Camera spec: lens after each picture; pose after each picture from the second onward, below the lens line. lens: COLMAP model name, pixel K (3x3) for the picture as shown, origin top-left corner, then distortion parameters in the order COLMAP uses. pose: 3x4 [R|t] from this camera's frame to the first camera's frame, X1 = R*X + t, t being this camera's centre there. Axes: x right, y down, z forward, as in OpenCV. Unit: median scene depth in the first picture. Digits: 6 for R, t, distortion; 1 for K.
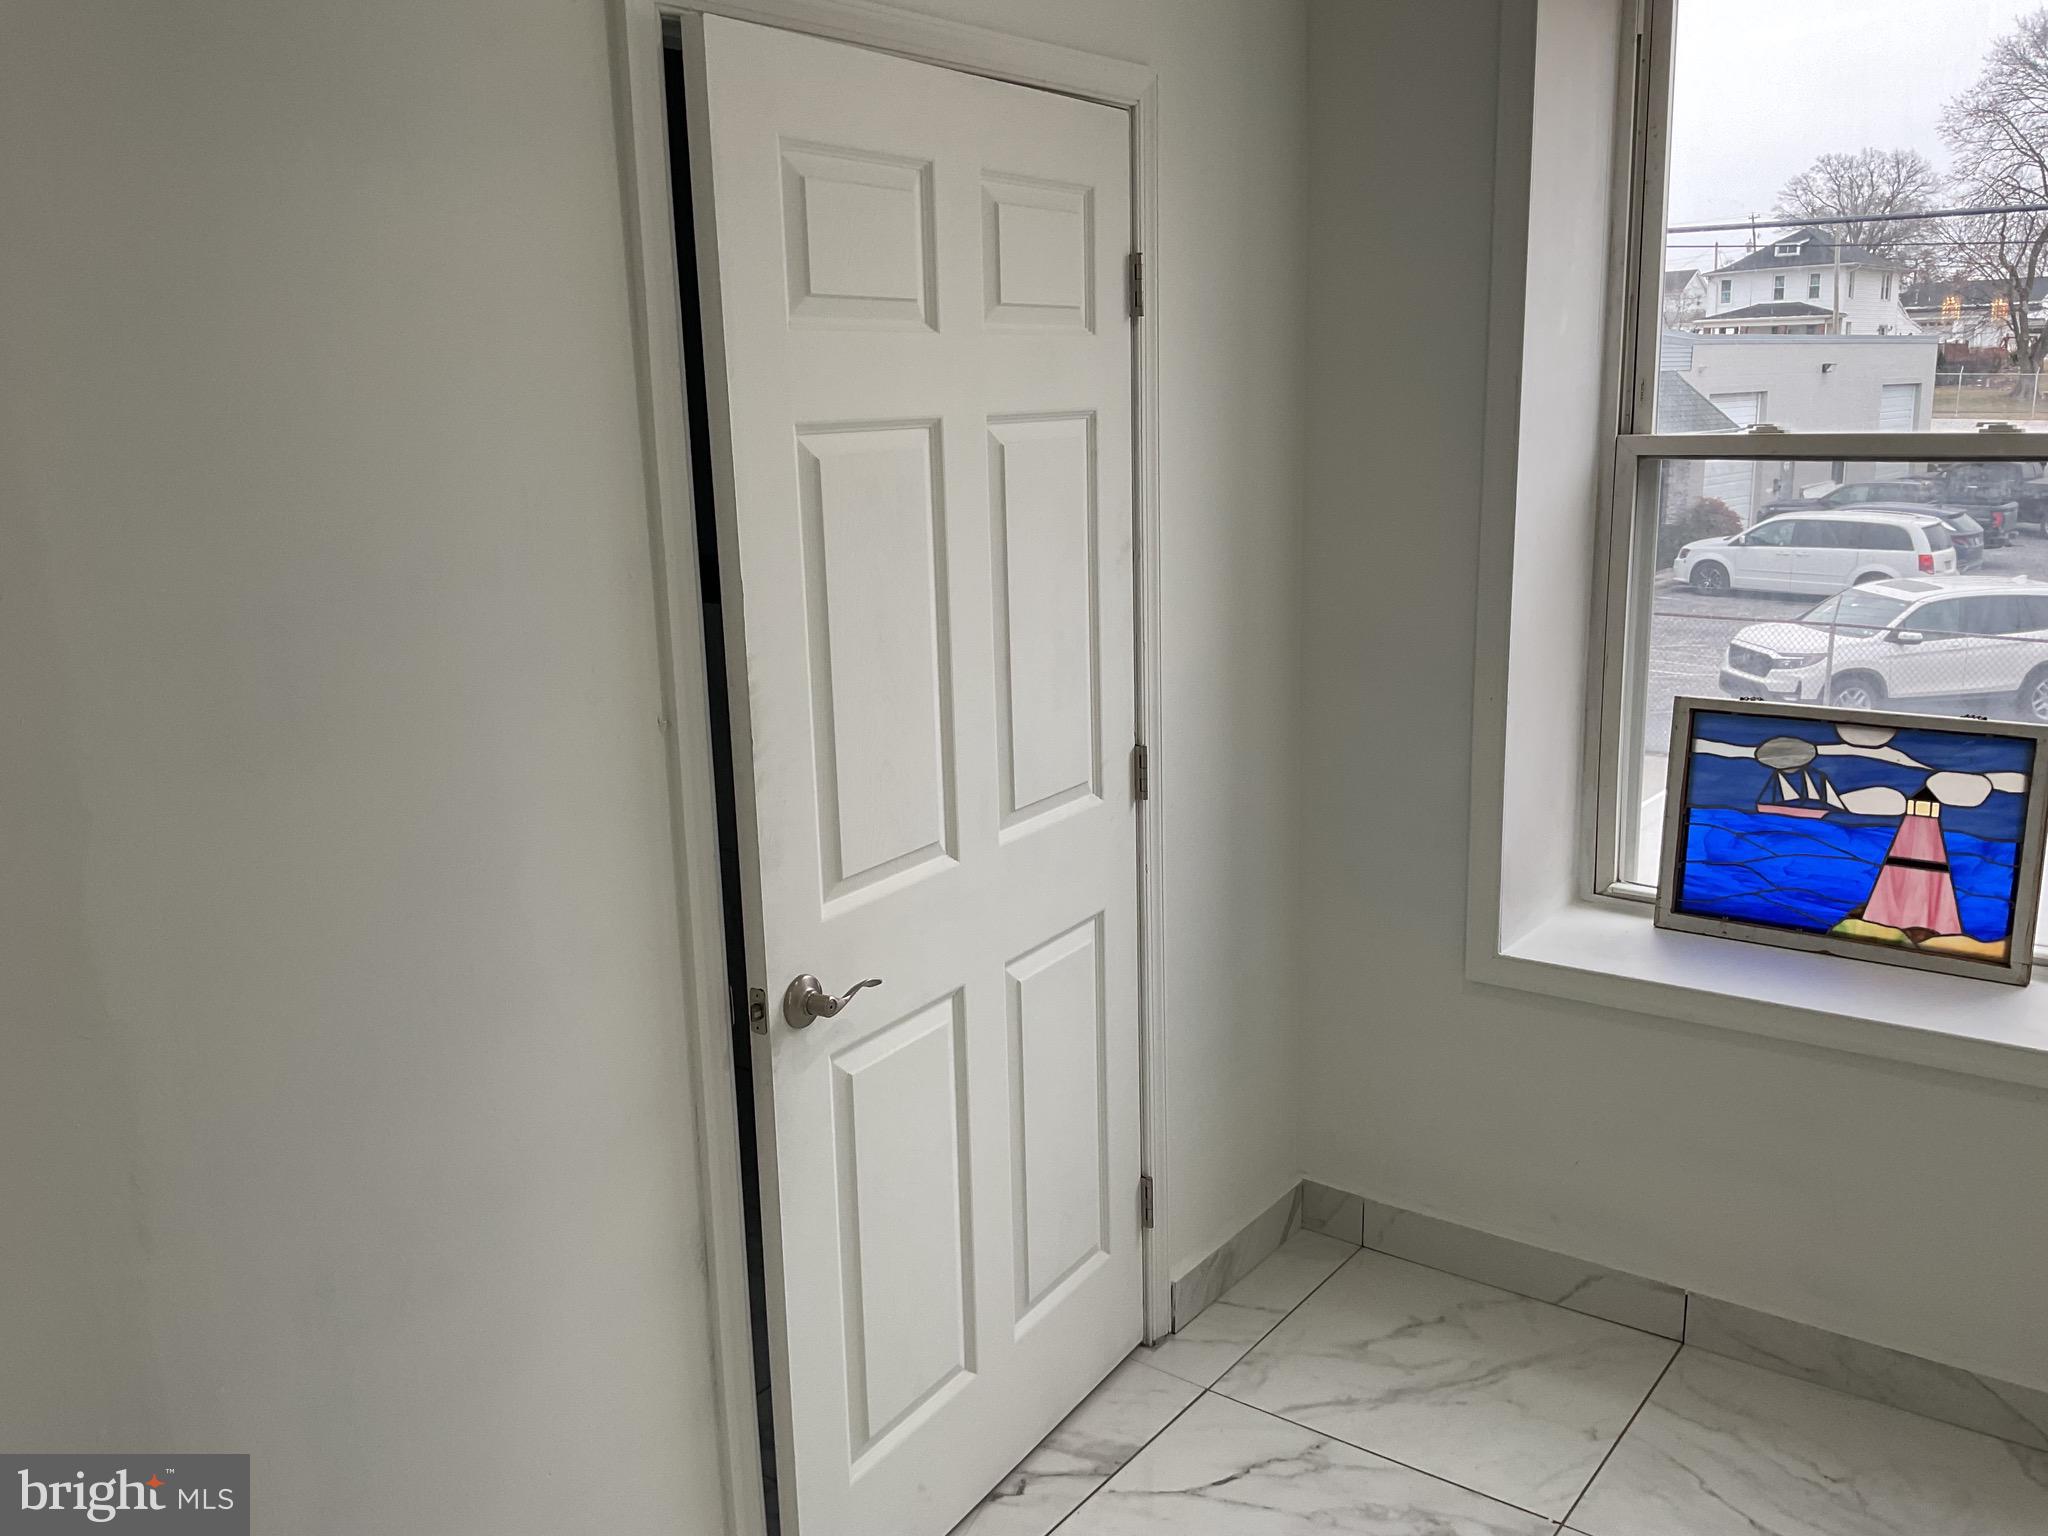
lens RADIAL K [[1703.1, 0, 1035.2], [0, 1703.1, 777.4], [0, 0, 1]] dist [0.081085, -0.132247]
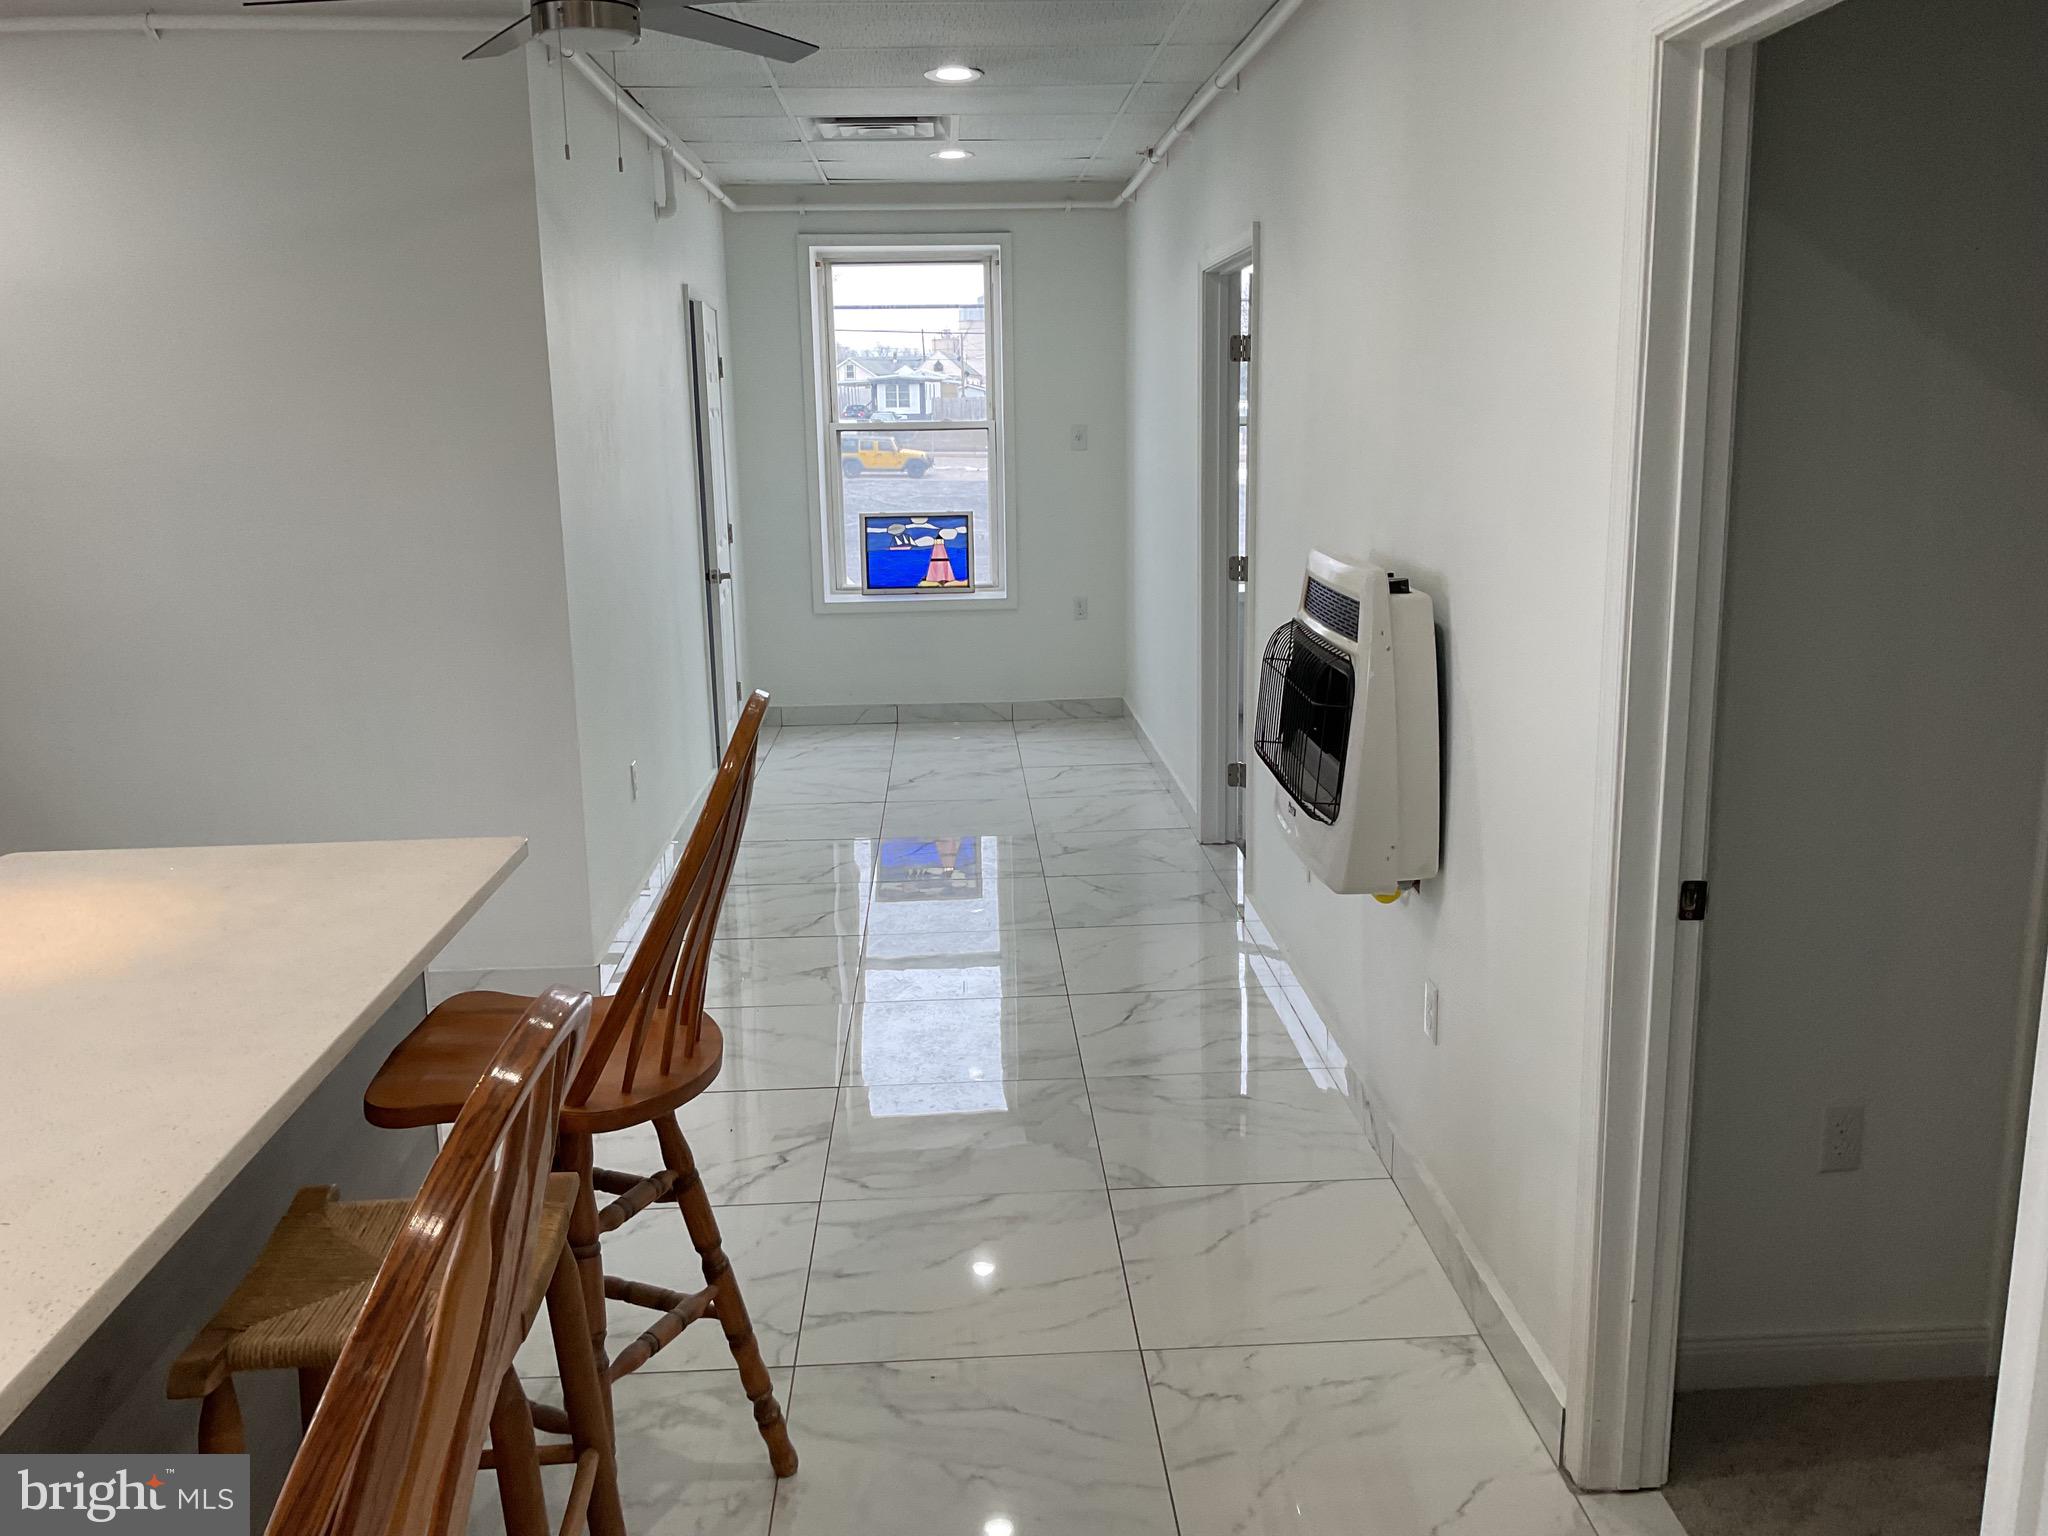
lens RADIAL K [[1703.1, 0, 1002.1], [0, 1703.1, 798.6], [0, 0, 1]] dist [0.081085, -0.132247]
pose [[0.774258, -0.128568, 0.619673, -0.968929], [0.135095, 0.990155, 0.036638, 0.268164], [-0.618283, 0.055347, 0.784005, -1.039843]]
